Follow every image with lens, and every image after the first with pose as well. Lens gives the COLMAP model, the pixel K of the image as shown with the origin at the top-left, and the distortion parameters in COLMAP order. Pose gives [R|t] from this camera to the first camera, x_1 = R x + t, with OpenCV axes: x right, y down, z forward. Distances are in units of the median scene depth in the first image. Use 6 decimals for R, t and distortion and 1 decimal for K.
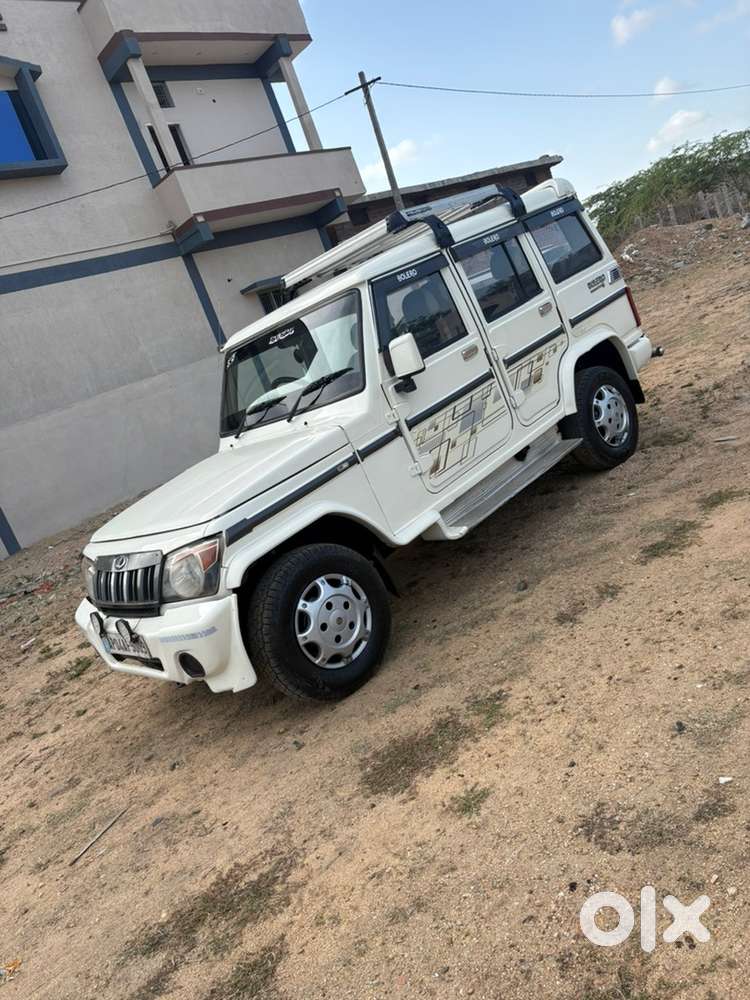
lens RADIAL K [[783.0, 0, 379.6], [0, 783.0, 524.1], [0, 0, 1]] dist [0.024962, -0.008090]
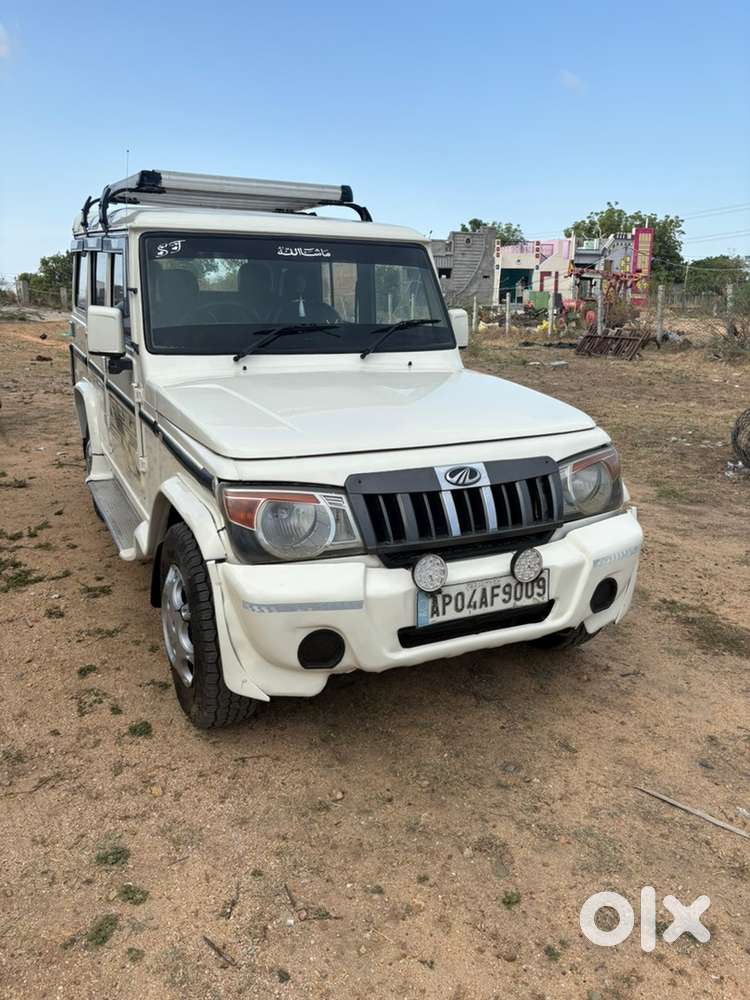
lens RADIAL K [[769.3, 0, 414.0], [0, 769.3, 499.6], [0, 0, 1]] dist [0.042885, -0.002034]
pose [[0.234857, 0.128780, 0.963461, -0.929744], [0.114869, 0.980562, -0.159067, 0.161882], [-0.965219, 0.148030, 0.215499, 0.861801]]
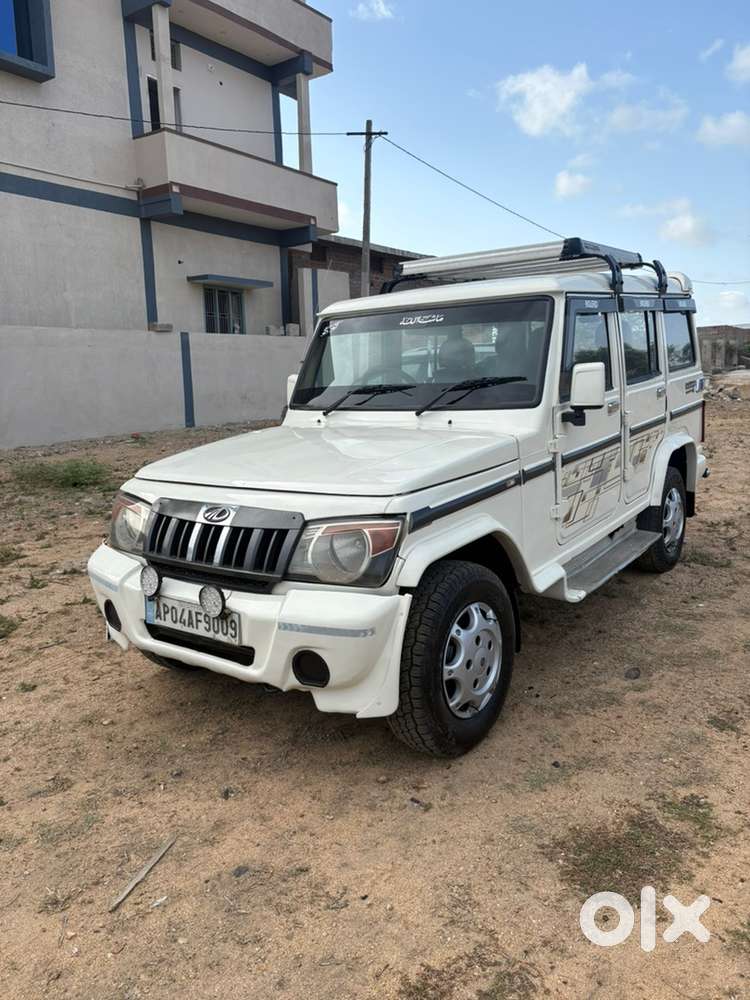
lens RADIAL K [[783.0, 0, 379.6], [0, 783.0, 524.1], [0, 0, 1]] dist [0.024962, -0.008090]
pose [[0.930366, 0.293116, 0.220232, -0.332544], [-0.274673, 0.955125, -0.110866, 0.095960], [-0.242846, 0.042655, 0.969127, 0.206522]]
